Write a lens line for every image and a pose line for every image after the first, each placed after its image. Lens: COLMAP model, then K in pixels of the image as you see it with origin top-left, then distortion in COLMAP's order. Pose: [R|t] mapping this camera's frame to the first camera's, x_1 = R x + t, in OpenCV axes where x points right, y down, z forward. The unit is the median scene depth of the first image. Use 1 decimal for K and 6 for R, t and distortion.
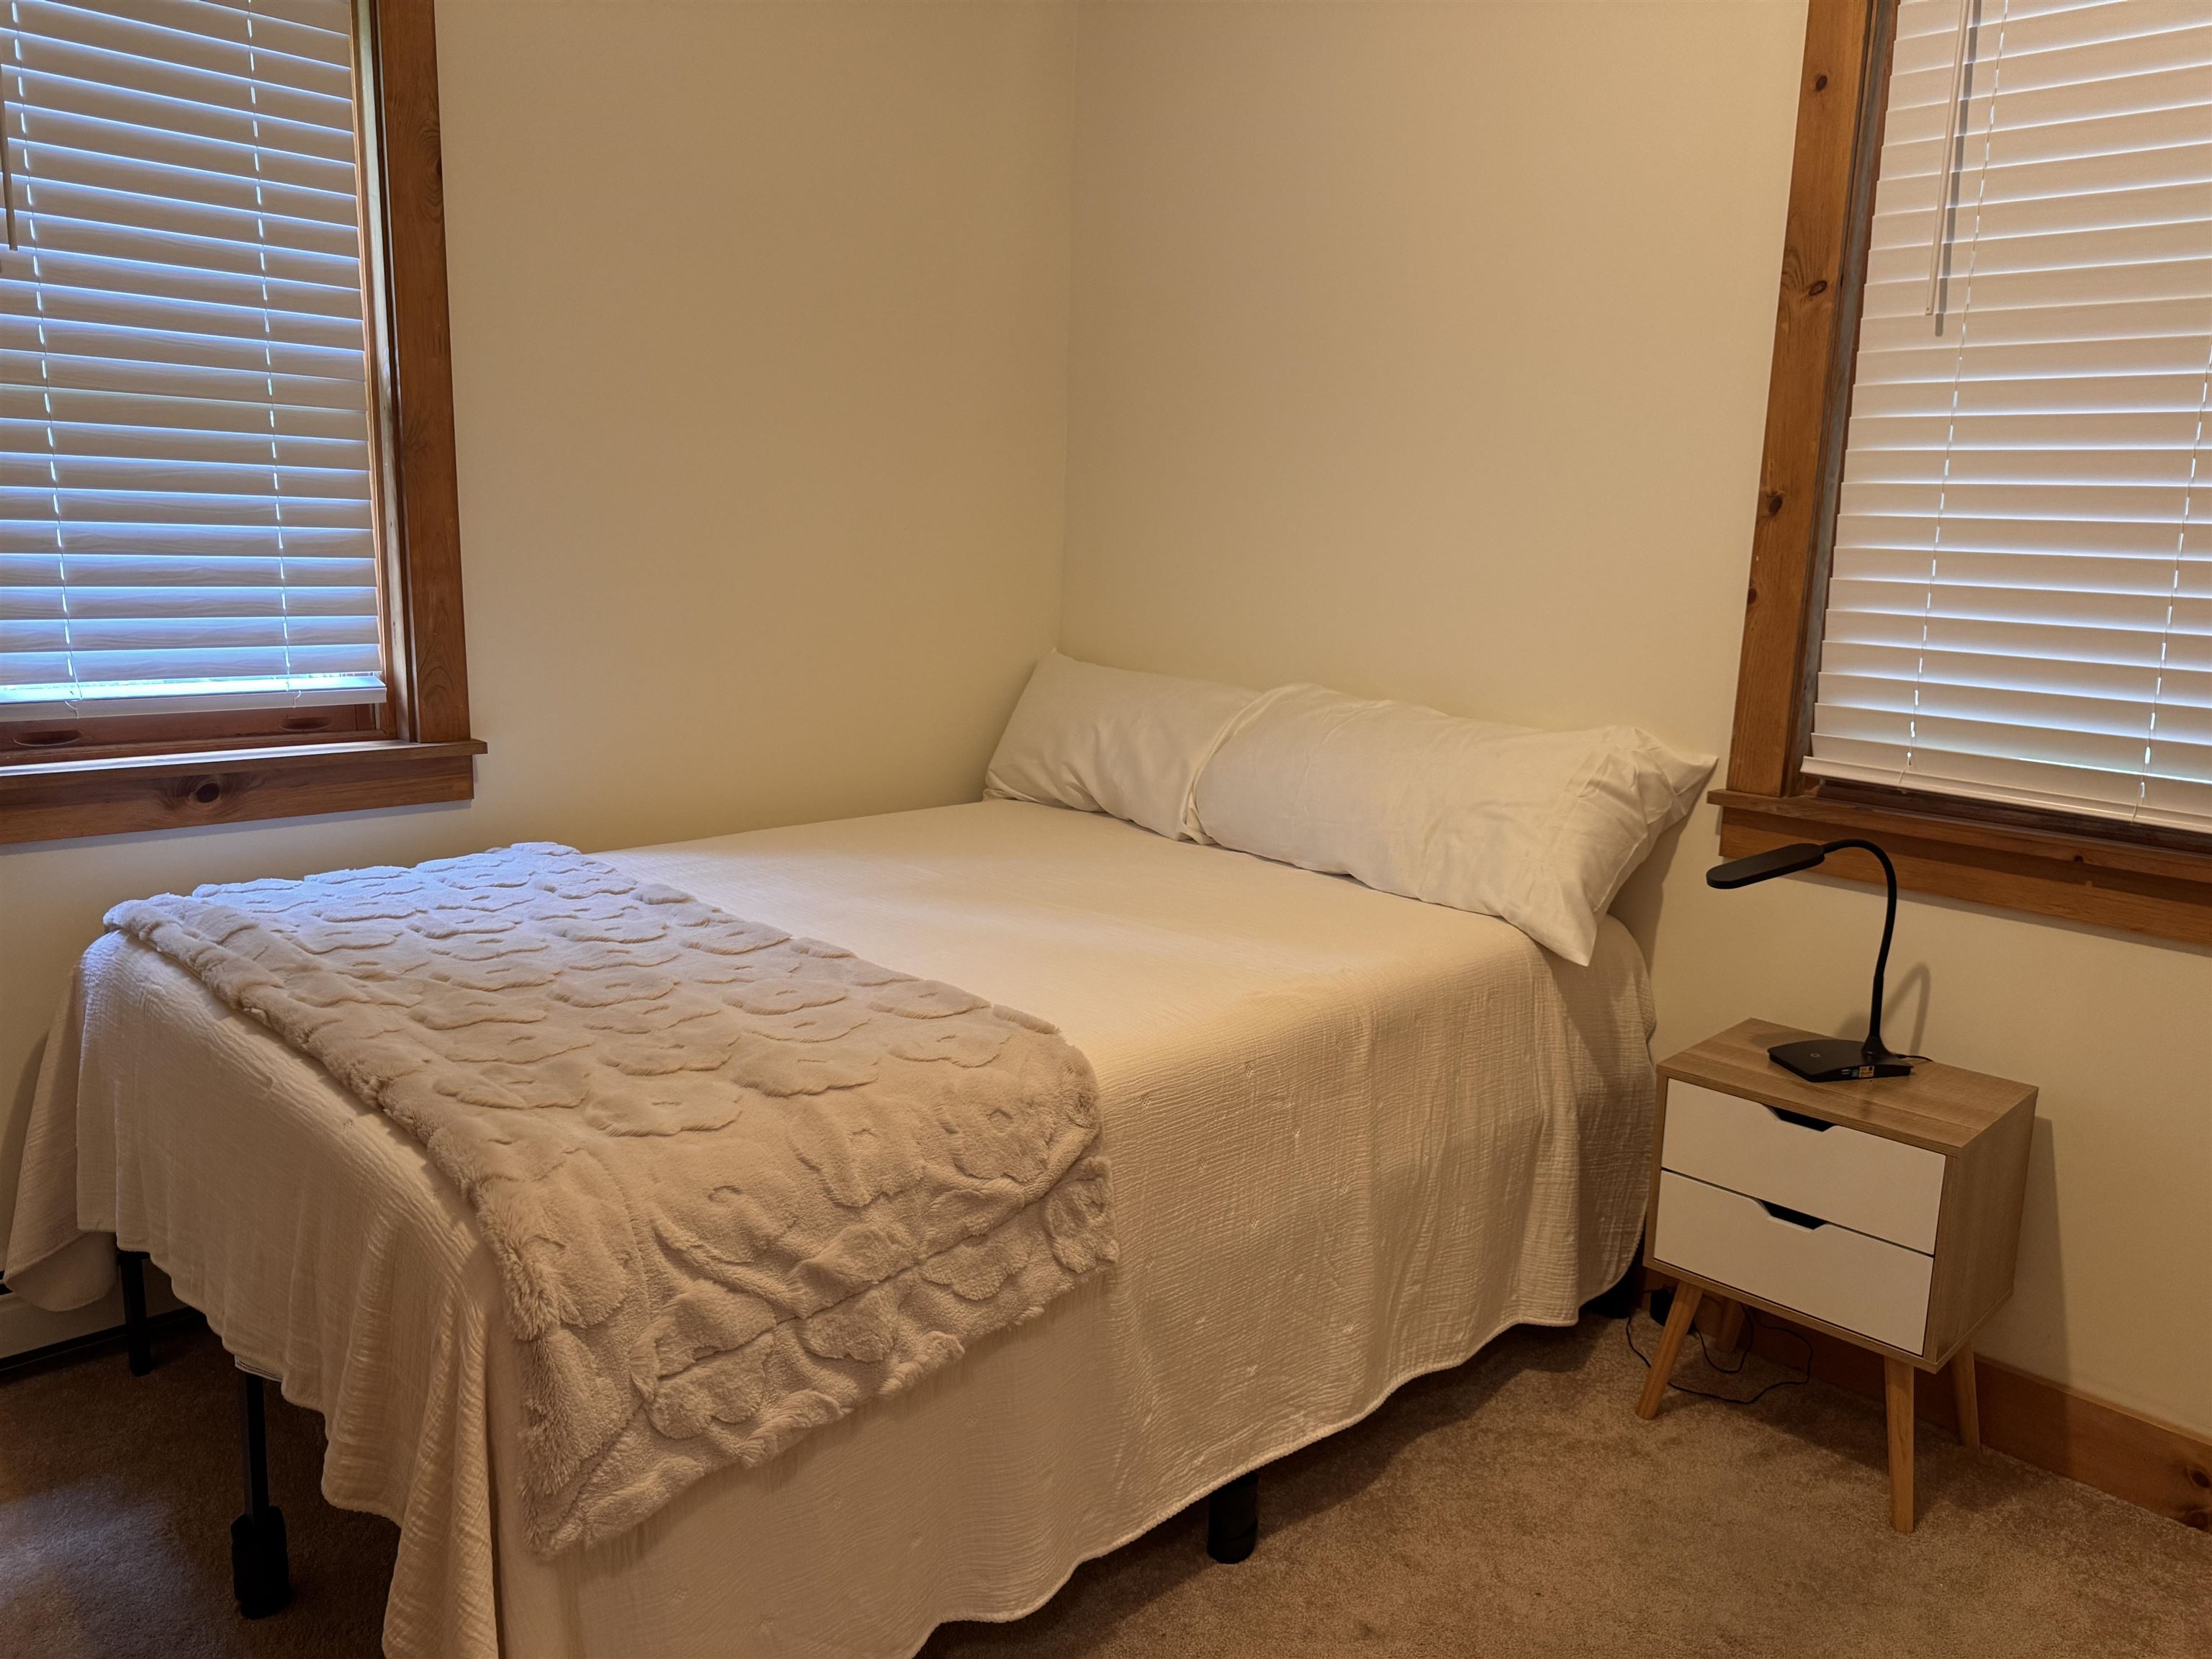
lens RADIAL K [[1563.4, 0, 1096.5], [0, 1563.4, 844.4], [0, 0, 1]] dist [0.125456, -0.196248]
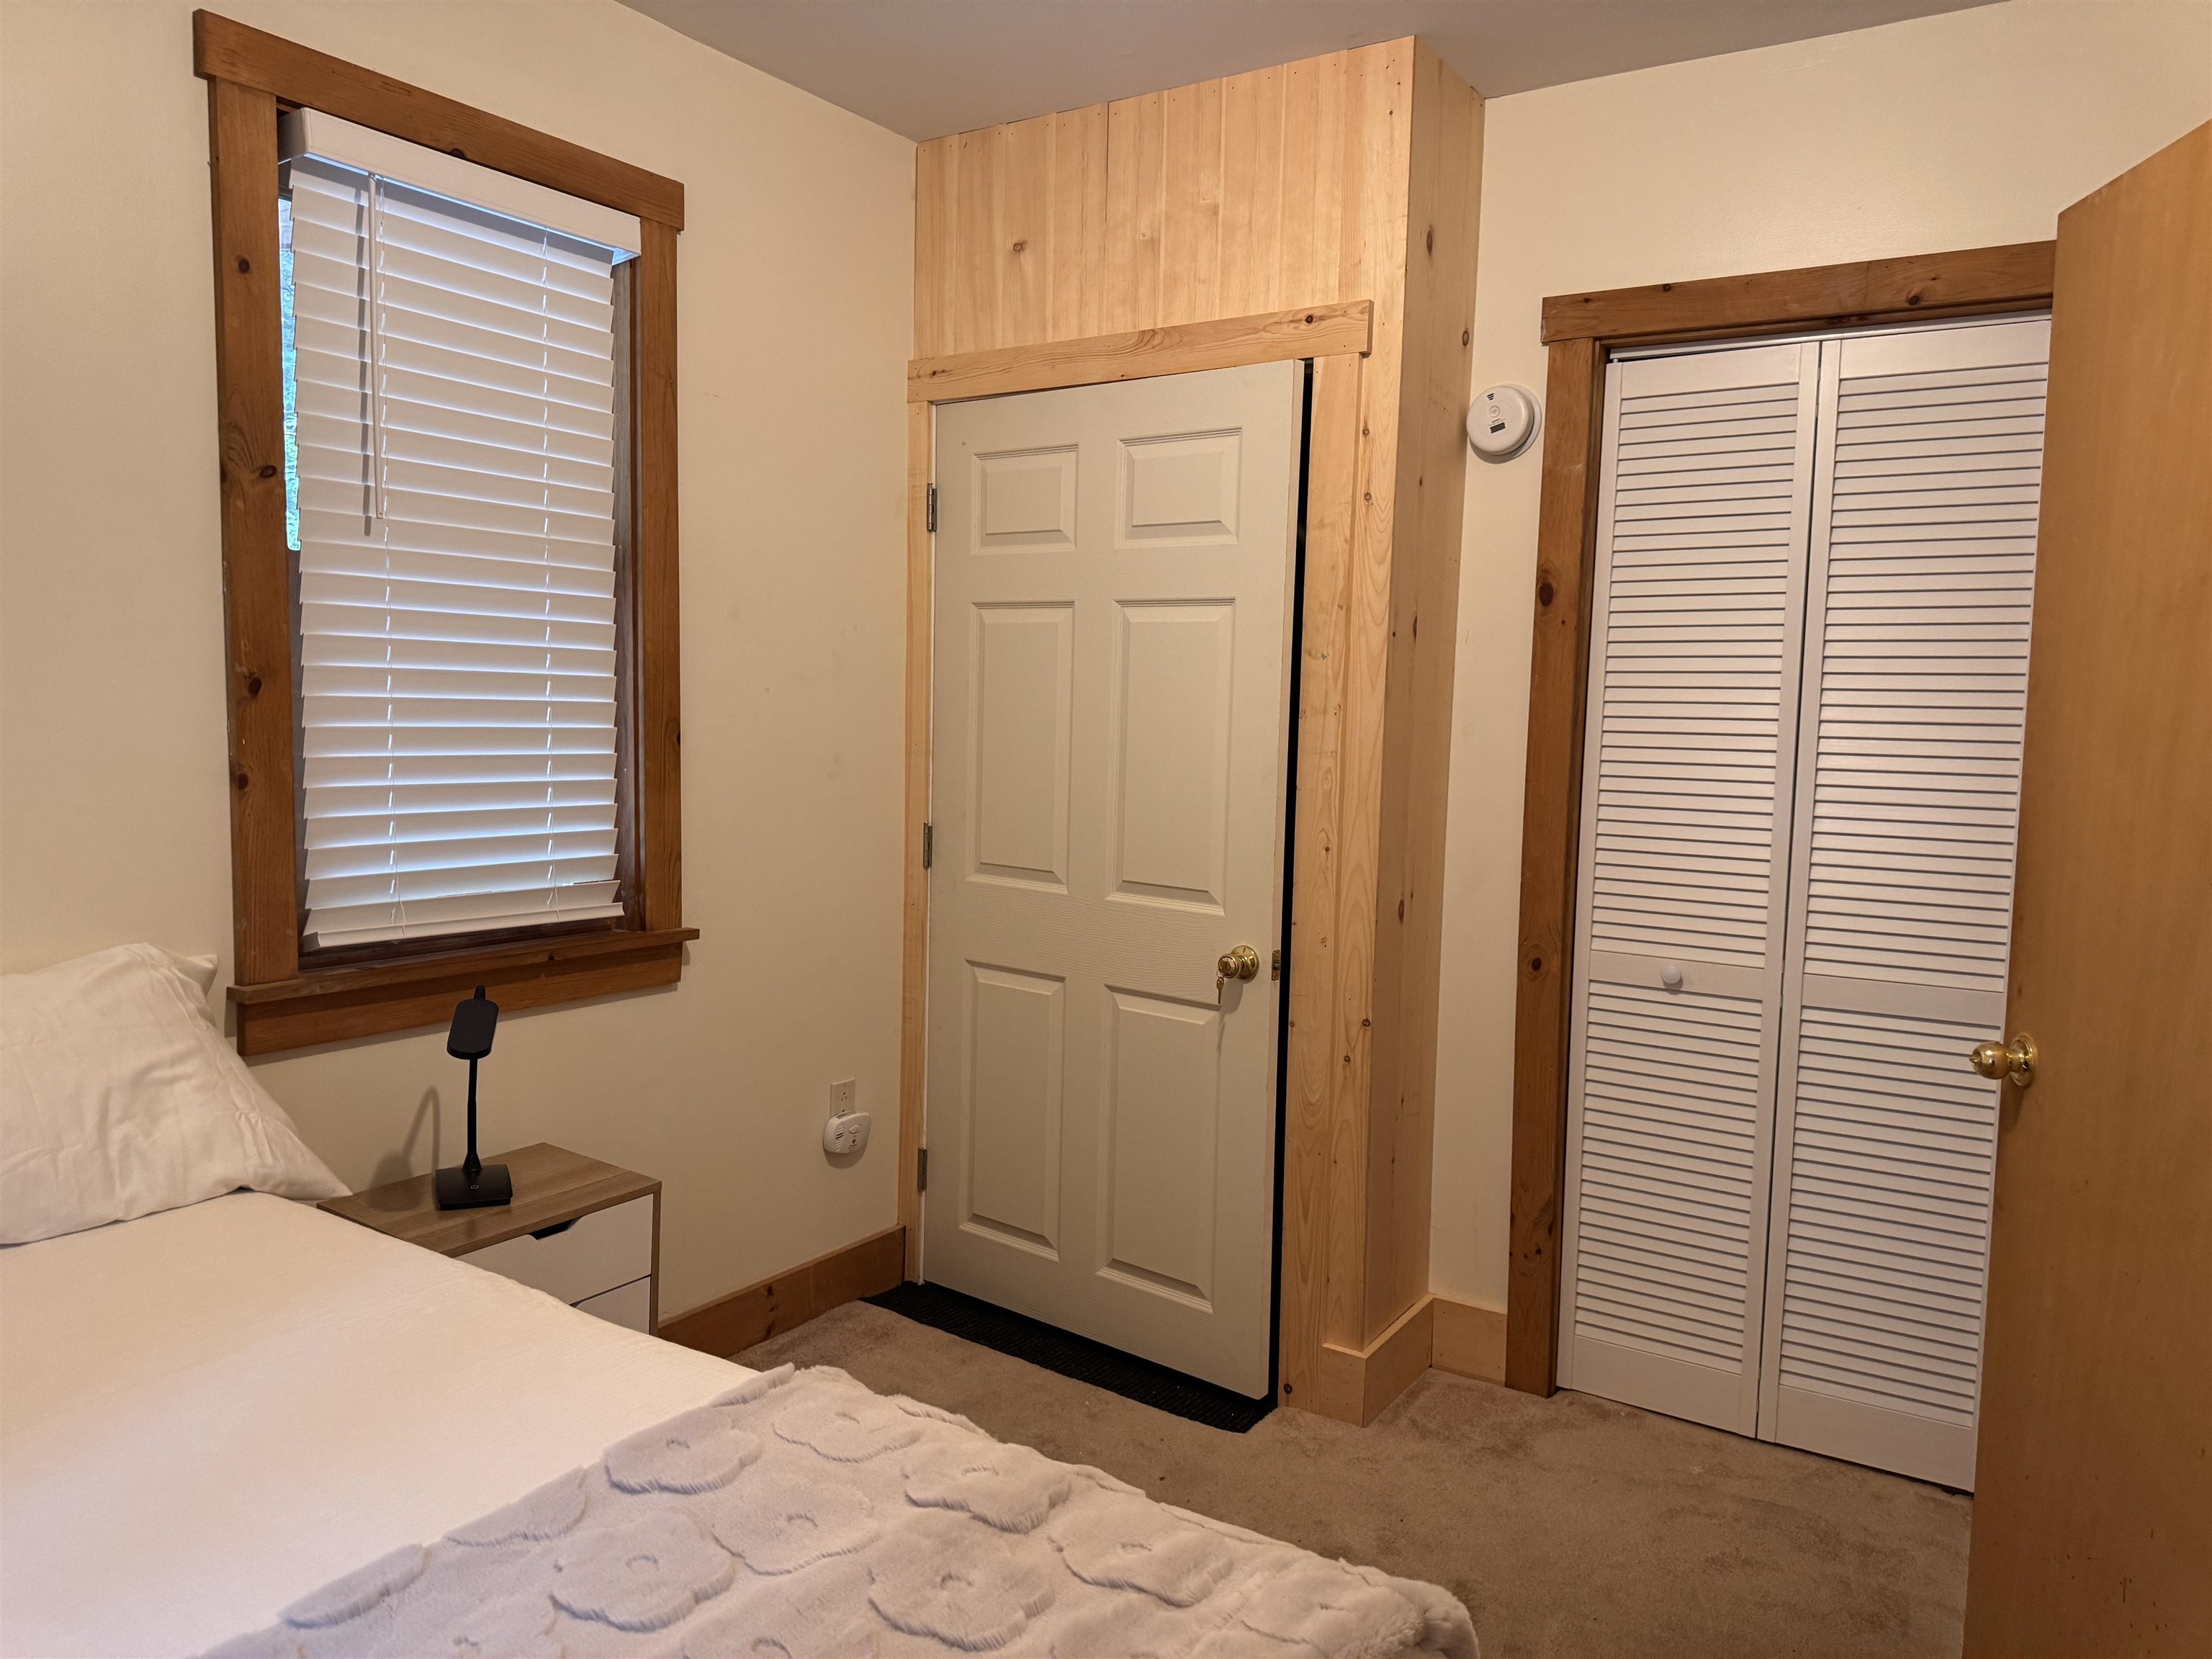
lens RADIAL K [[1563.4, 0, 1096.5], [0, 1563.4, 844.4], [0, 0, 1]] dist [0.125456, -0.196248]
pose [[-0.213614, -0.127228, 0.968598, -0.649859], [0.159677, 0.973602, 0.163100, -0.201659], [-0.963780, 0.189504, -0.187659, 0.730447]]
